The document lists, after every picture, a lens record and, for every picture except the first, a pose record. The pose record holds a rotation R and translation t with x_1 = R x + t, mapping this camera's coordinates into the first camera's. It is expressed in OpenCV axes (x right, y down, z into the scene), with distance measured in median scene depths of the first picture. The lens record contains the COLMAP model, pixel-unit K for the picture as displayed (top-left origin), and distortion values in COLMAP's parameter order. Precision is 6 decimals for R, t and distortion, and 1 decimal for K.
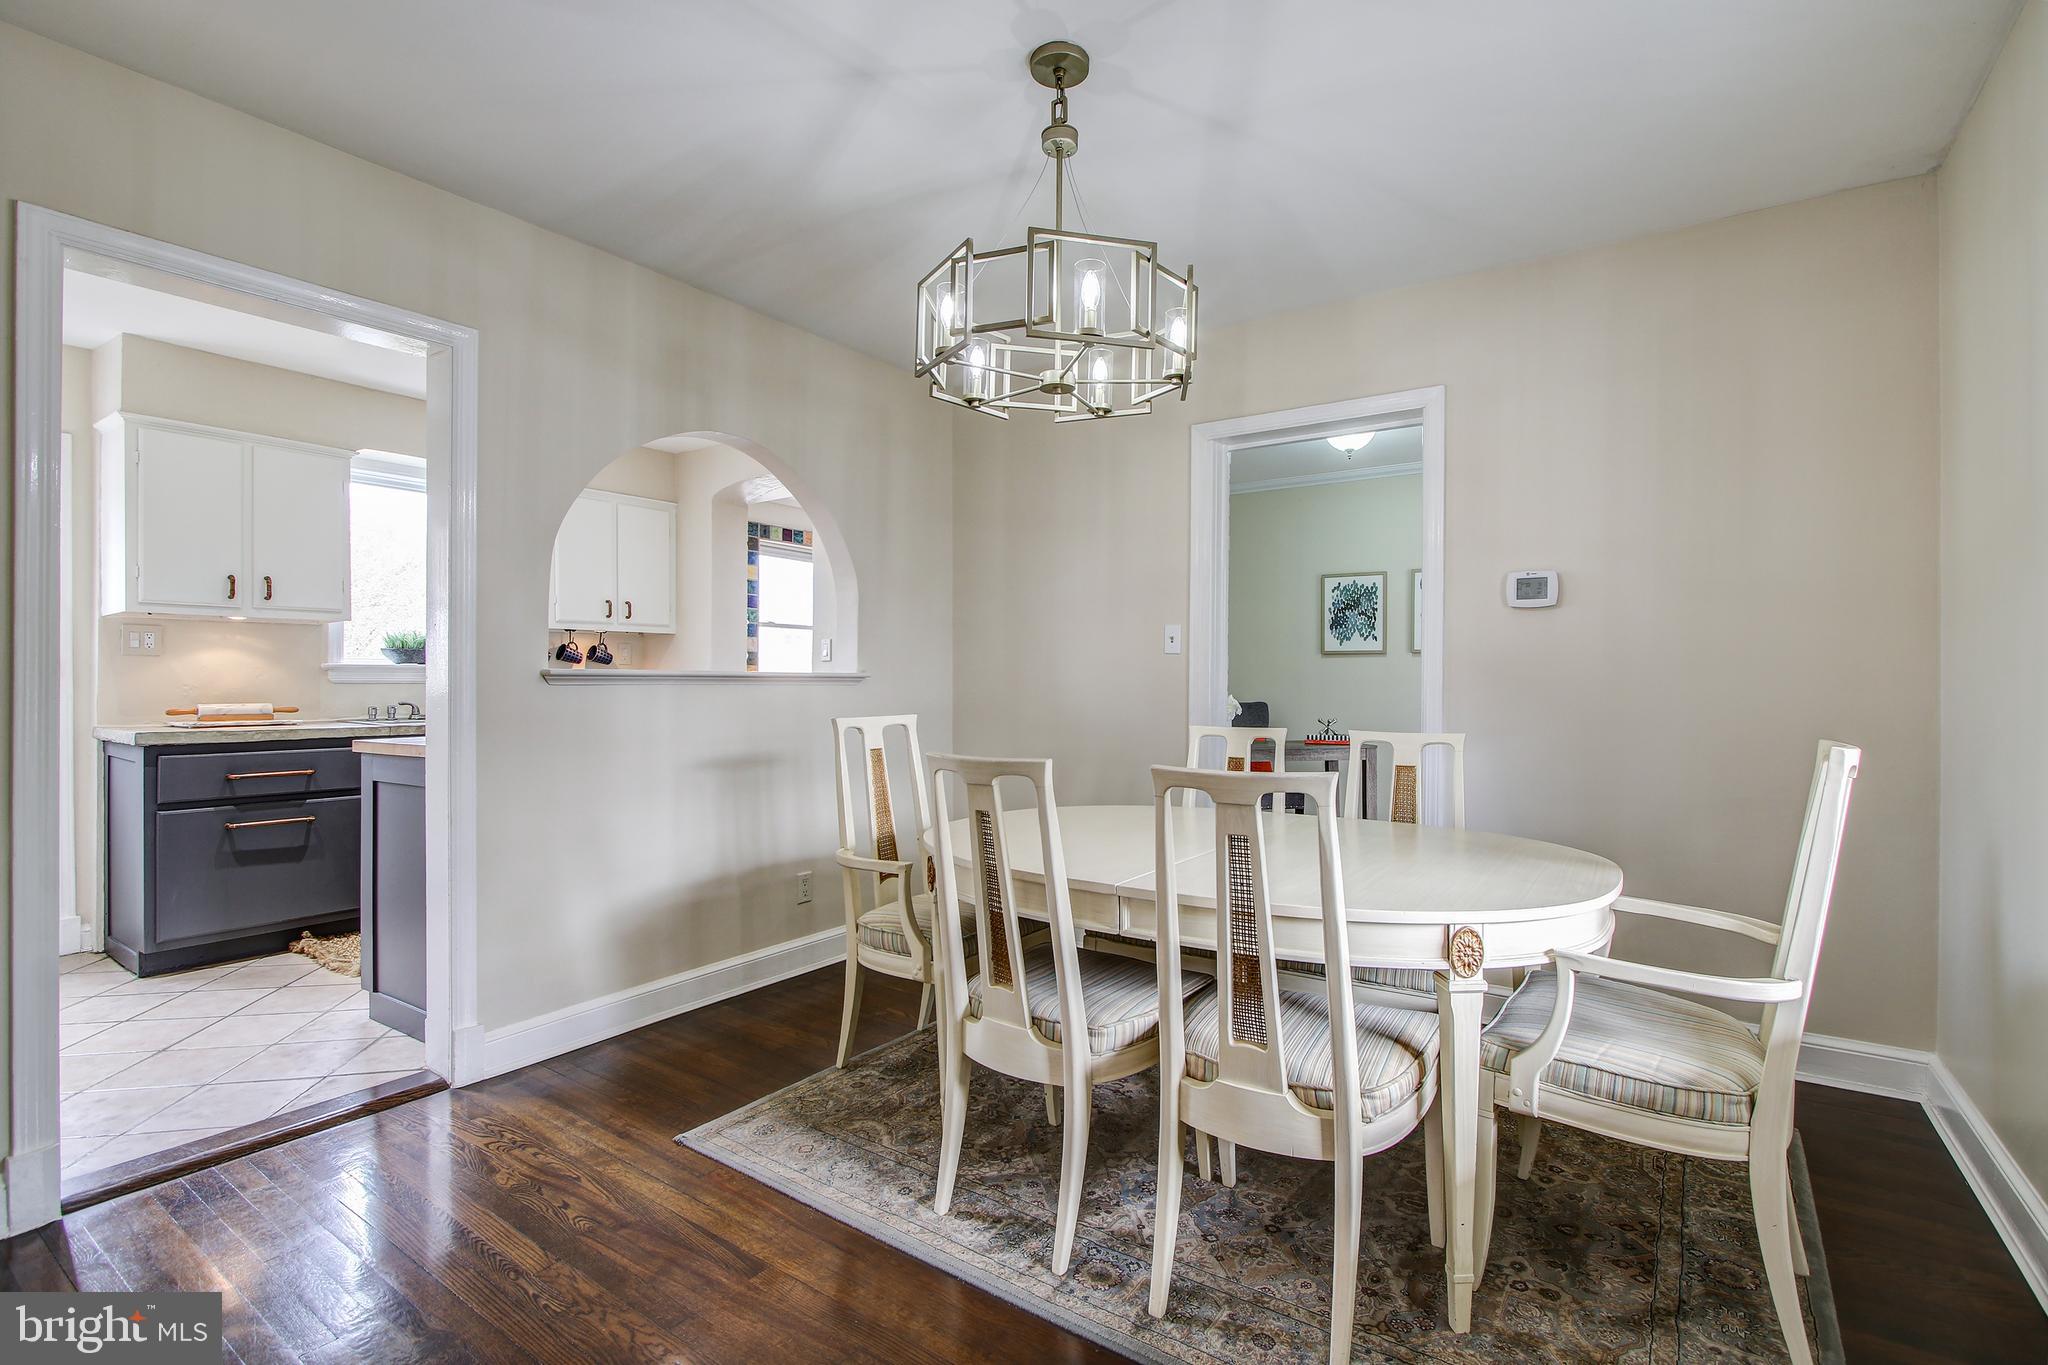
lens RADIAL K [[931.9, 0, 1029.3], [0, 931.9, 673.2], [0, 0, 1]] dist [-0.012716, -0.000082]
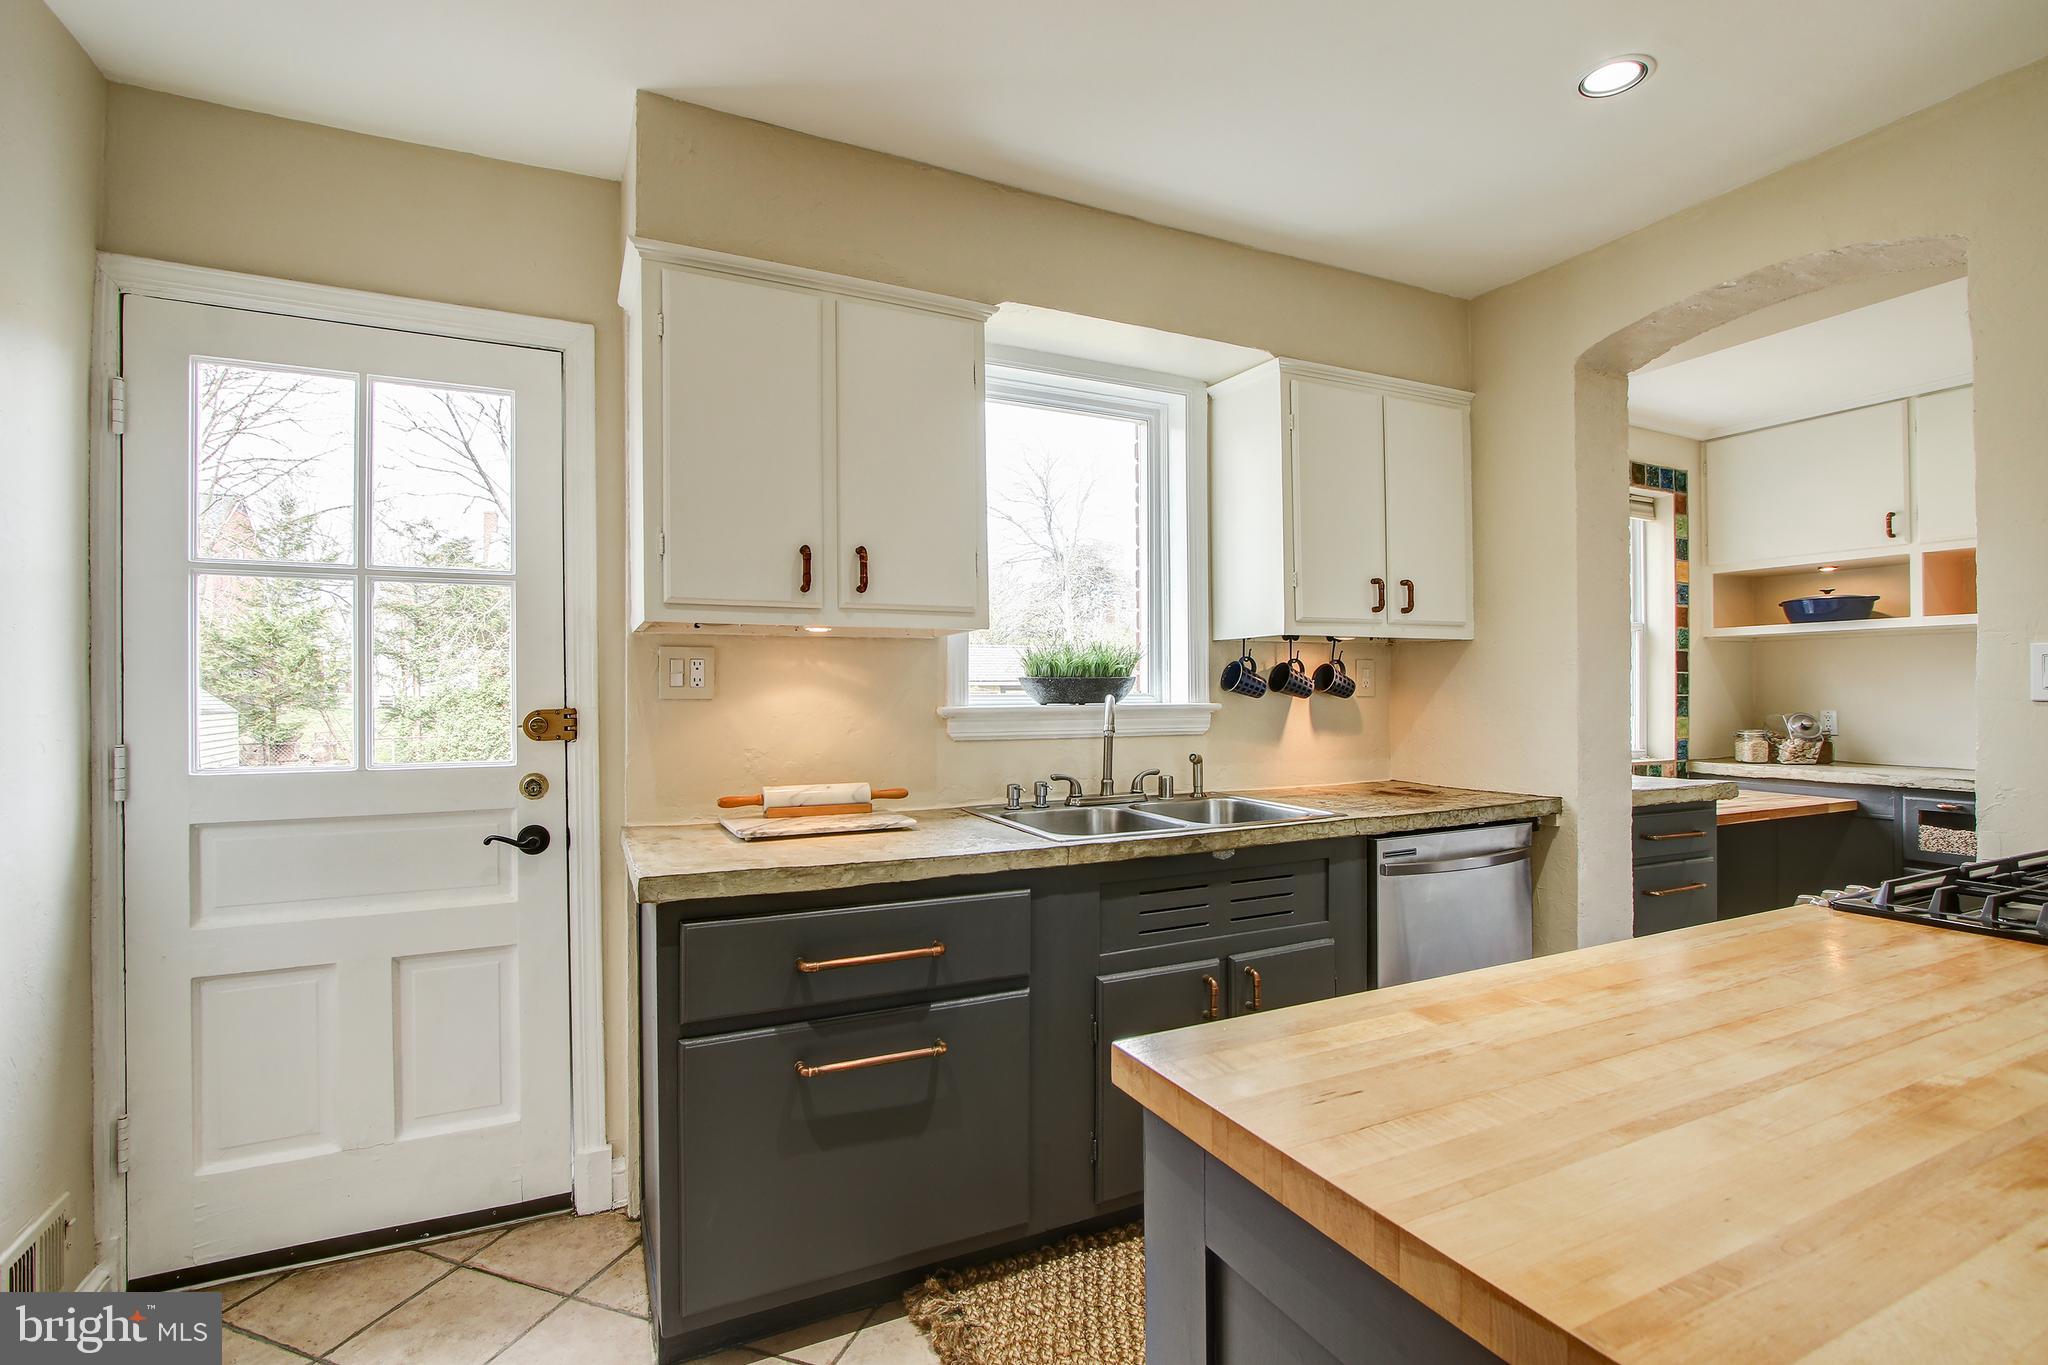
lens RADIAL K [[931.9, 0, 1029.7], [0, 931.9, 687.9], [0, 0, 1]] dist [-0.012716, -0.000082]
pose [[0.875225, -0.002885, -0.483708, -0.452279], [0.006971, 0.999954, 0.006650, -0.026258], [0.483667, -0.009192, 0.875204, 0.543079]]
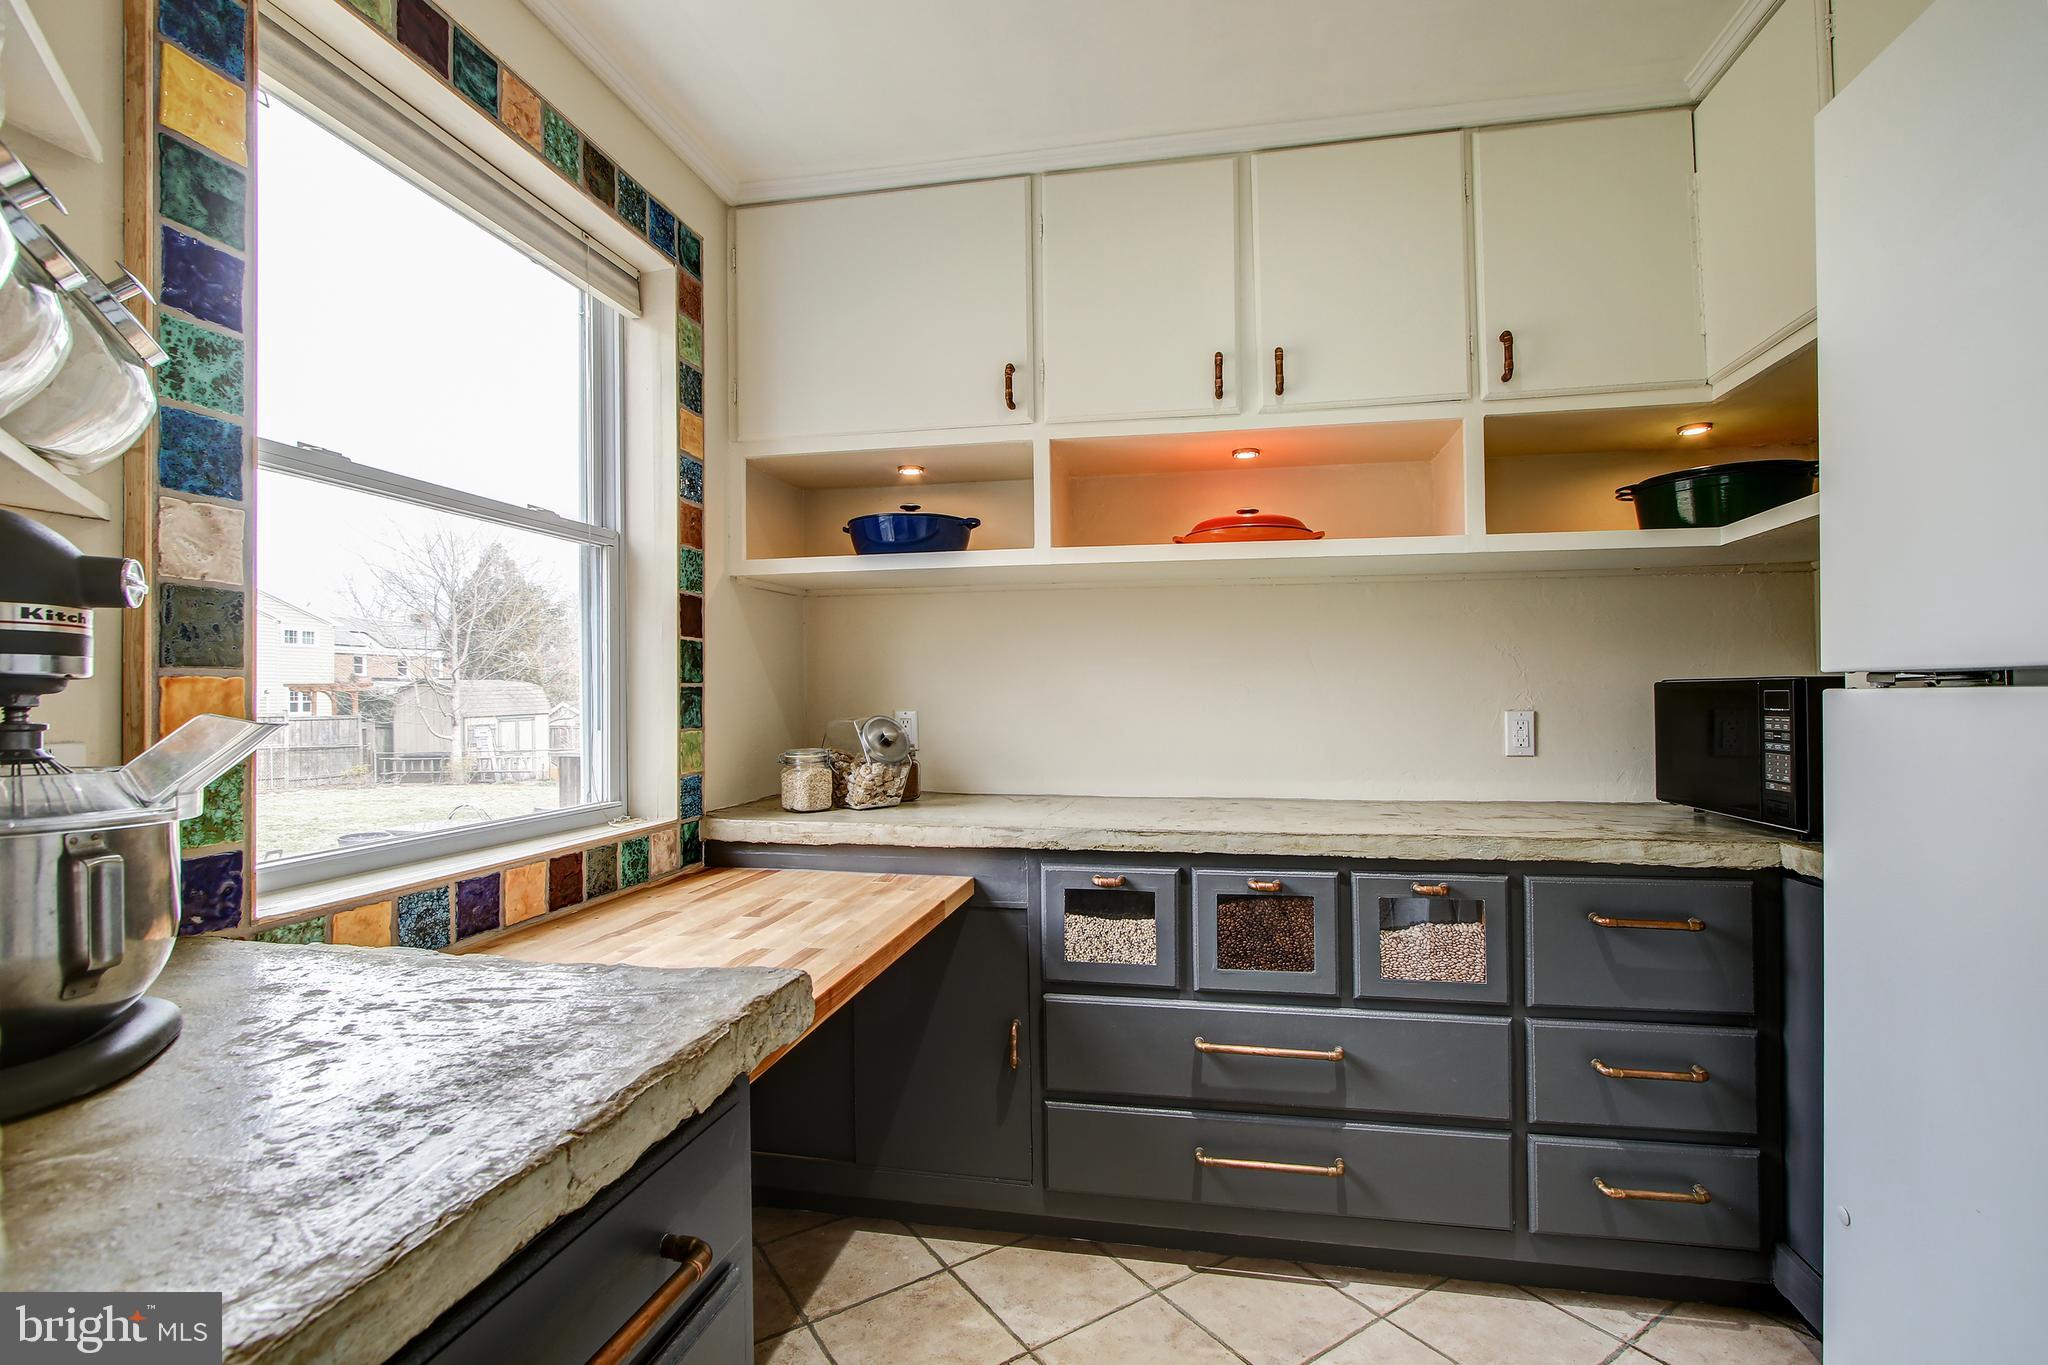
lens RADIAL K [[931.9, 0, 1031.8], [0, 931.9, 681.2], [0, 0, 1]] dist [-0.012716, -0.000082]
pose [[0.905776, -0.004603, 0.423732, -0.365345], [0.000163, 0.999945, 0.010513, -0.013974], [-0.423757, -0.009453, 0.905727, 1.231439]]
